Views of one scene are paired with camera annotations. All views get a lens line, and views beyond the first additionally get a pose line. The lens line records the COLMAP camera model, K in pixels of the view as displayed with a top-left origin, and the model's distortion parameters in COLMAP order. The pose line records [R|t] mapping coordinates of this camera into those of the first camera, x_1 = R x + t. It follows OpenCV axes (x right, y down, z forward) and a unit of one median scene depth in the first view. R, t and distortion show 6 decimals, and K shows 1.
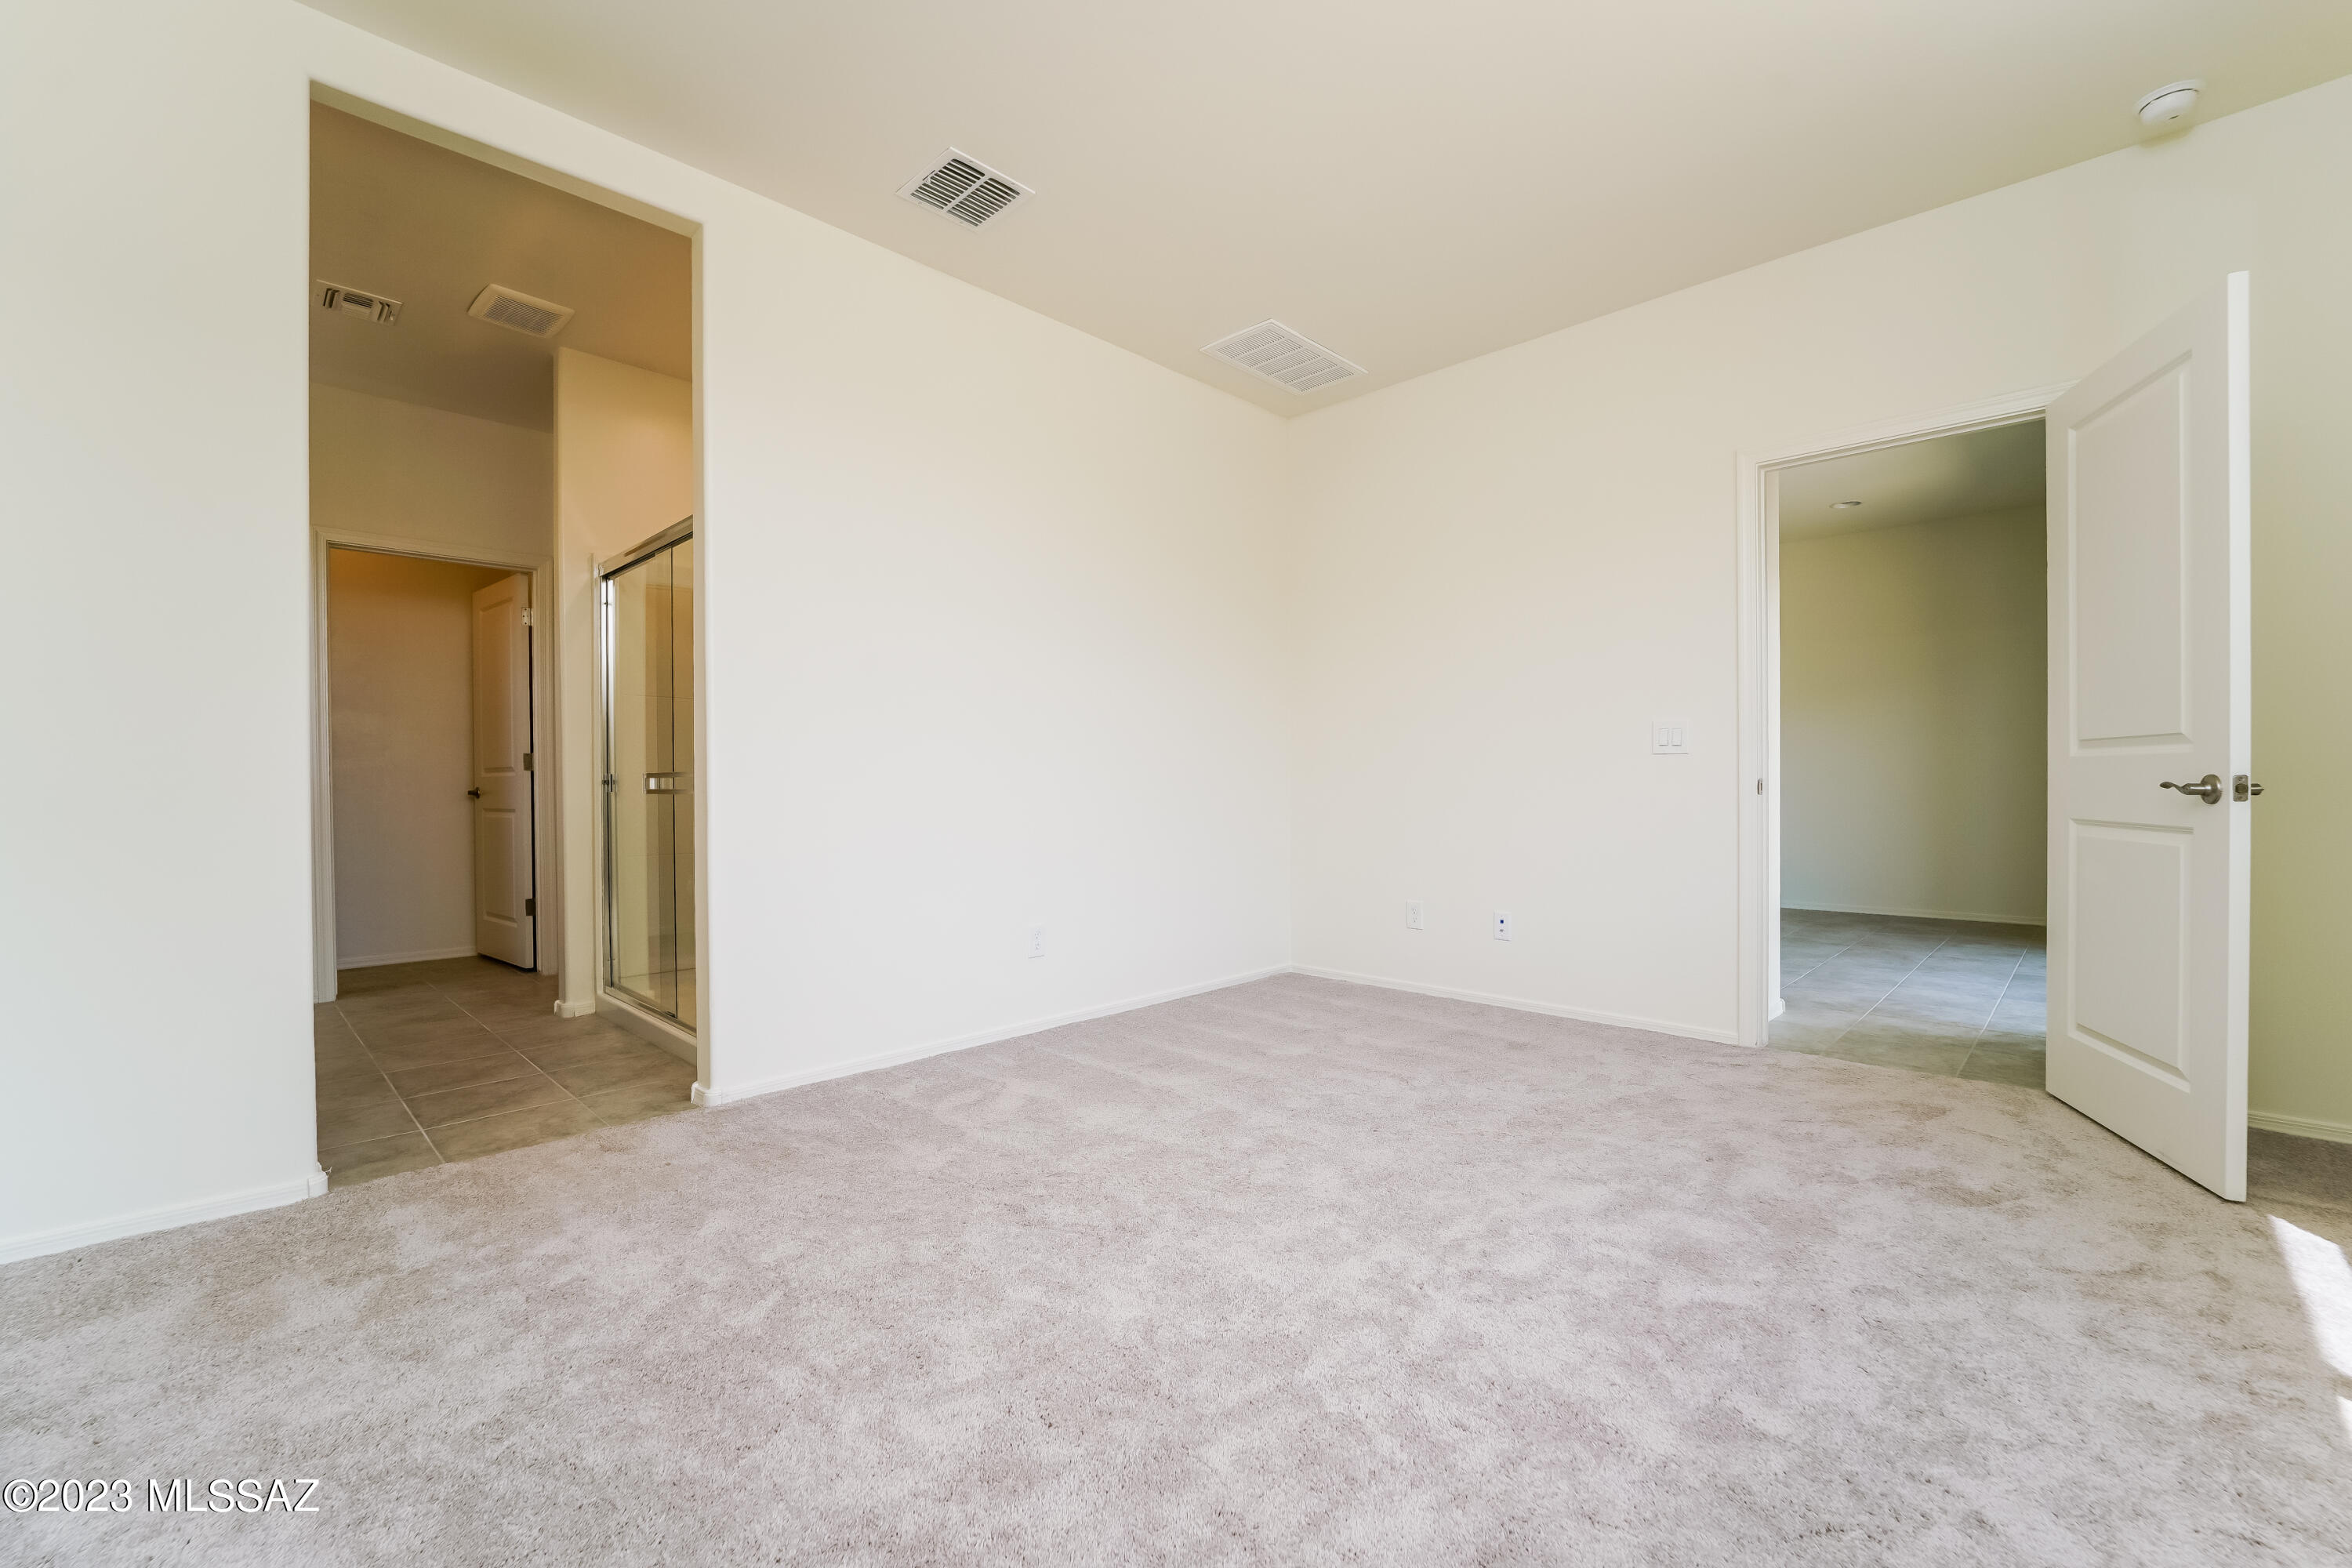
lens RADIAL K [[960.6, 0, 1170.2], [0, 960.6, 799.9], [0, 0, 1]] dist [-0.017577, 0.000838]
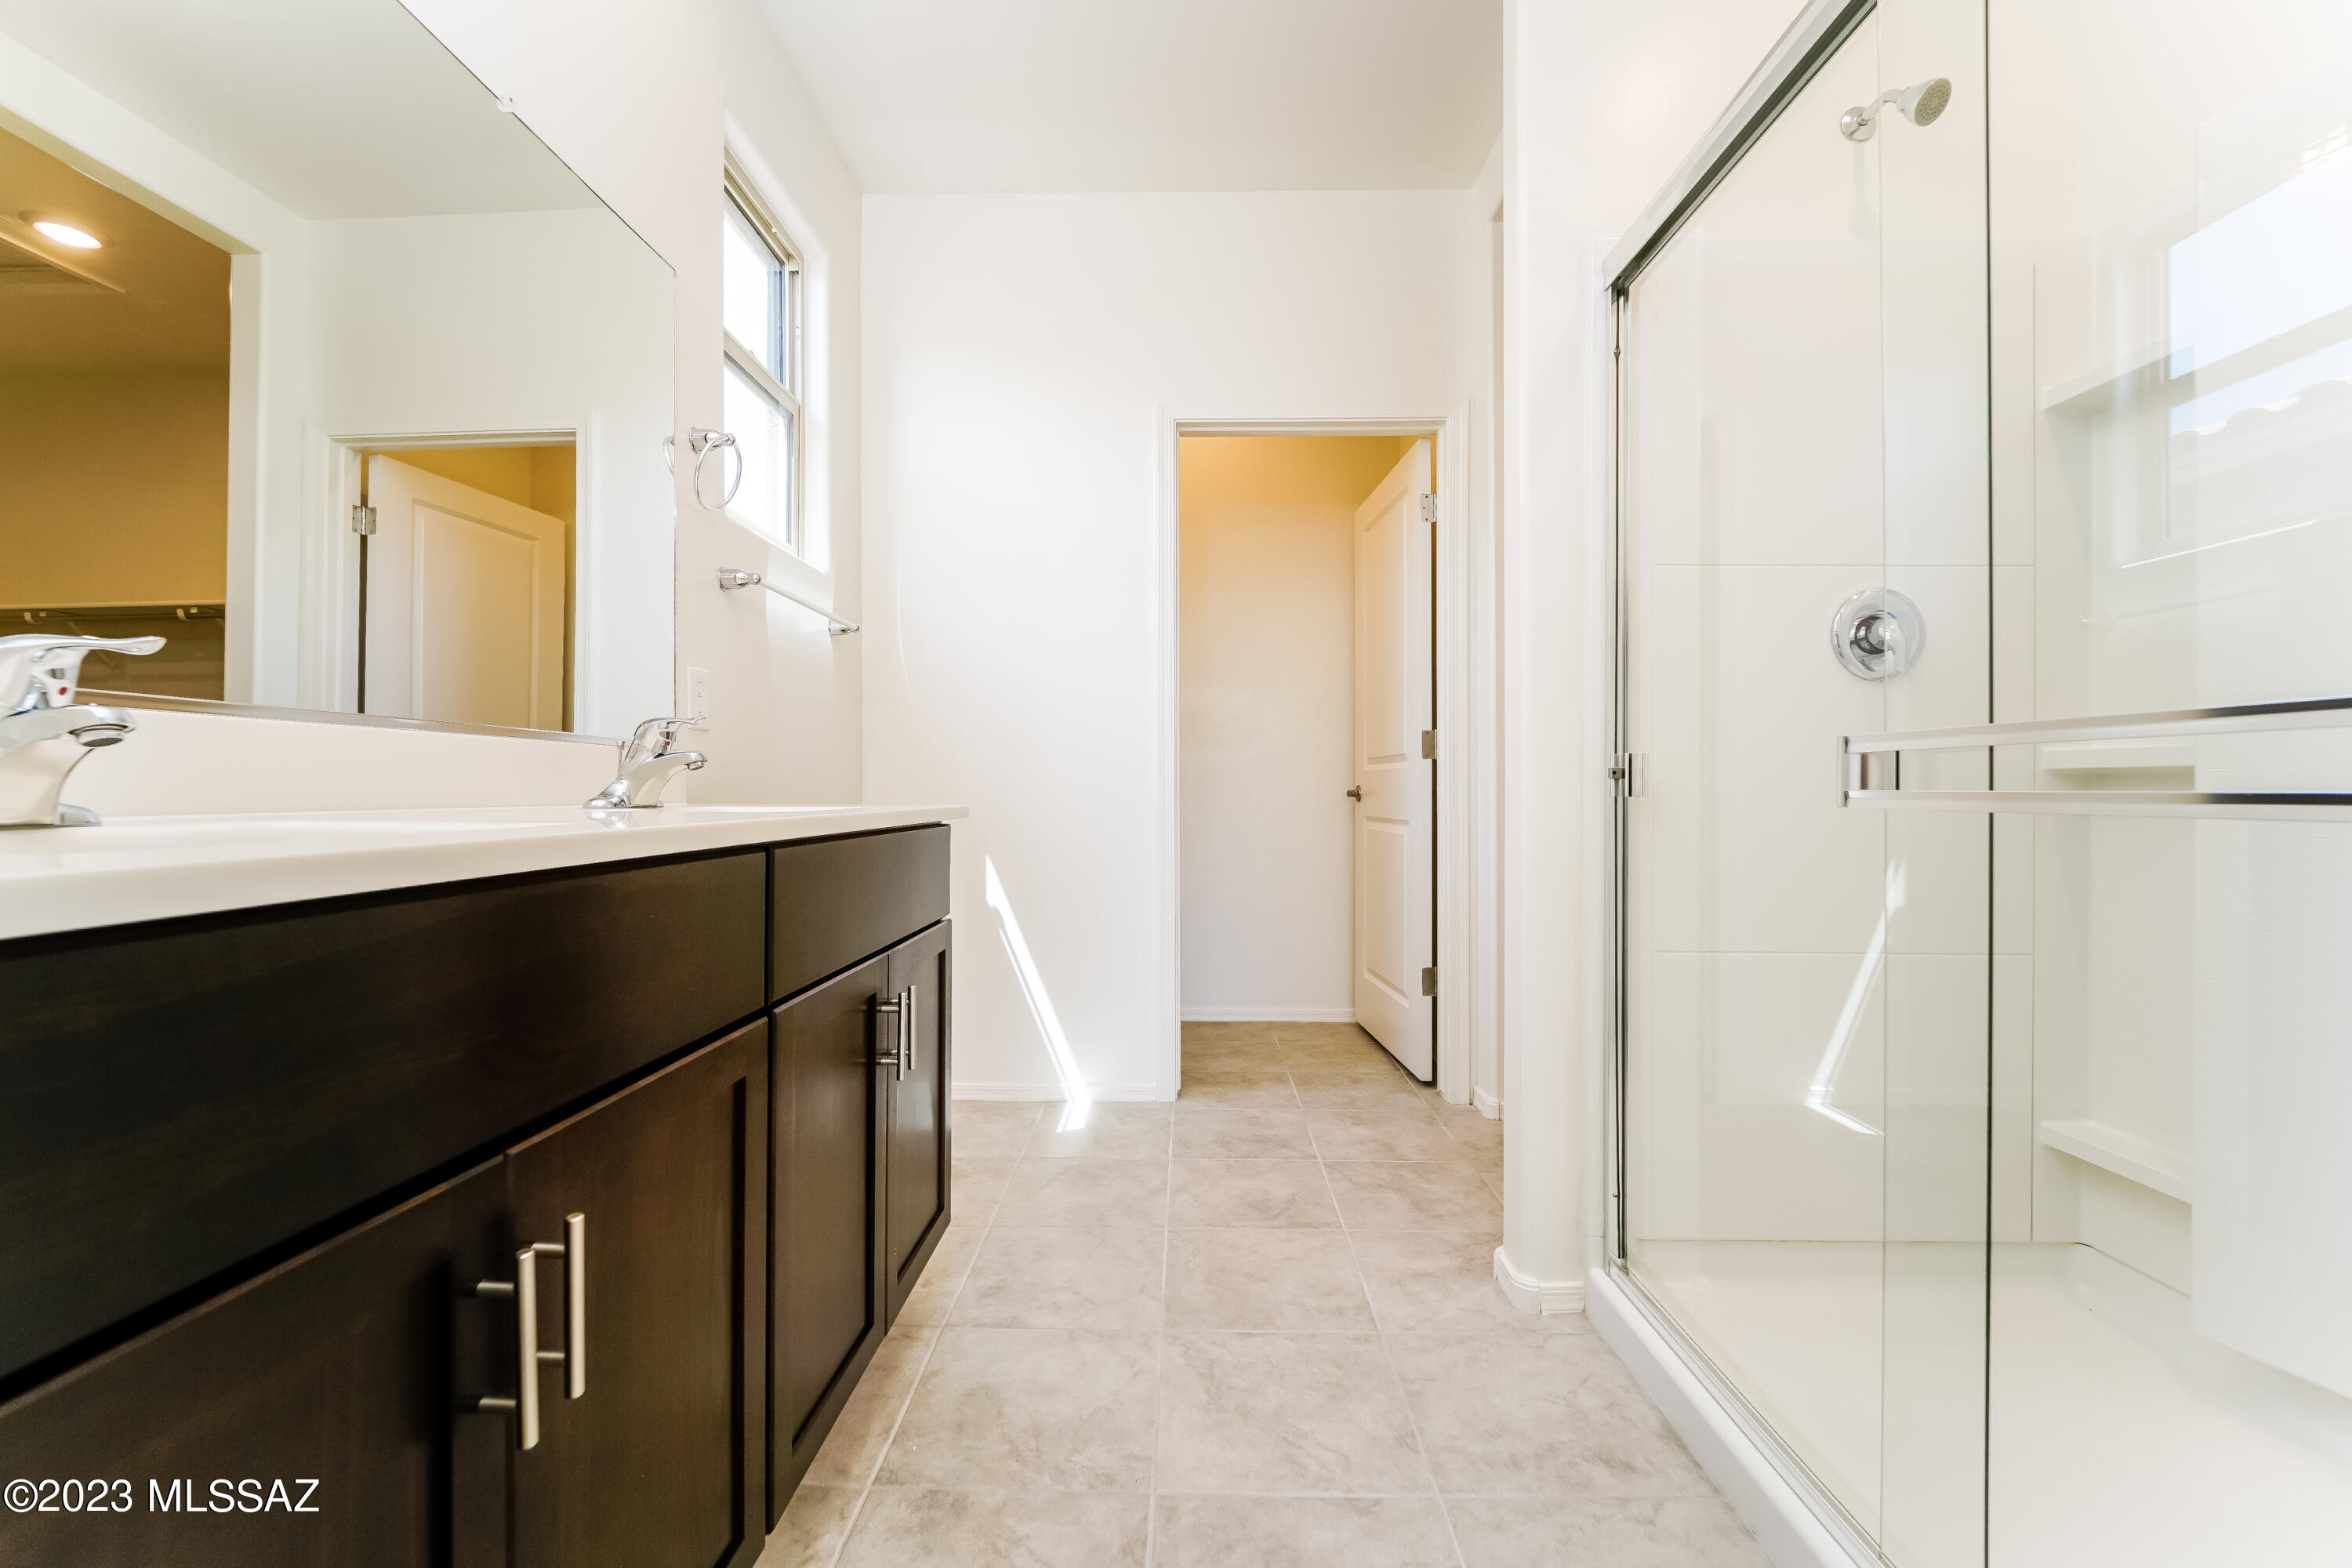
lens RADIAL K [[960.6, 0, 1175.1], [0, 960.6, 785.6], [0, 0, 1]] dist [-0.017577, 0.000838]
pose [[0.686639, 0.004651, -0.726984, -0.334408], [-0.016155, 0.999830, -0.008861, -0.005110], [0.726819, 0.017829, 0.686597, 0.454236]]
